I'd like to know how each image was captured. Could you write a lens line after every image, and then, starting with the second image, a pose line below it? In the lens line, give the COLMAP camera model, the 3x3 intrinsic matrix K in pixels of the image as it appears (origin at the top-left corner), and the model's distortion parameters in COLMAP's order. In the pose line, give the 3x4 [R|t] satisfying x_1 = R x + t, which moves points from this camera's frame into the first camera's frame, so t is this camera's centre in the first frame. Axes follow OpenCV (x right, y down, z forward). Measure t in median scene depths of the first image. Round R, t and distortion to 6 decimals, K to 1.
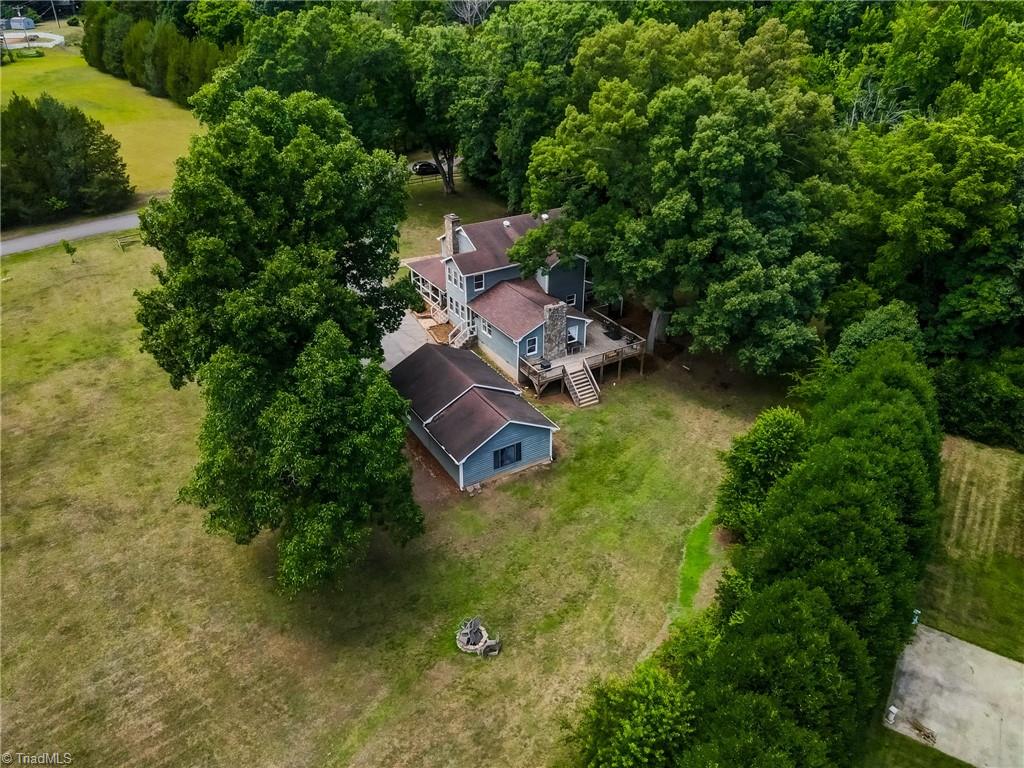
lens RADIAL K [[749.0, 0, 512.0], [0, 749.0, 384.0], [0, 0, 1]] dist [-0.006352, 0.030022]
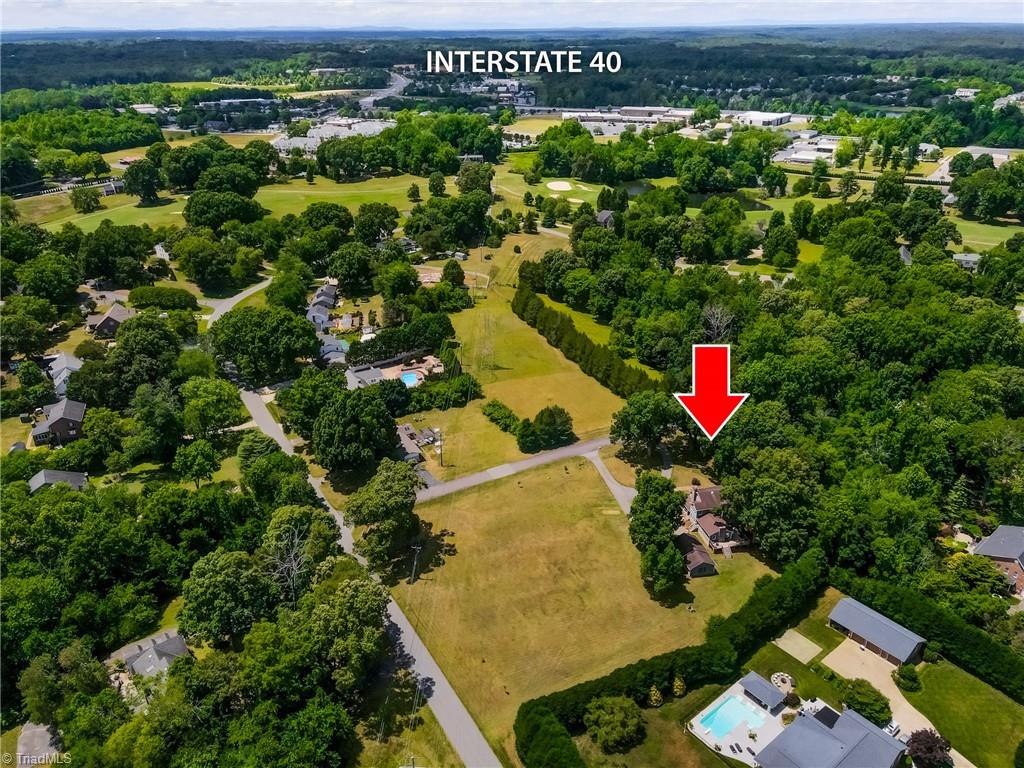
lens RADIAL K [[749.0, 0, 512.0], [0, 749.0, 384.0], [0, 0, 1]] dist [-0.006352, 0.030022]
pose [[0.952451, 0.137067, -0.272122, -0.017850], [-0.154385, 0.987067, -0.043181, -0.478223], [0.262684, 0.083139, 0.961293, -2.755492]]
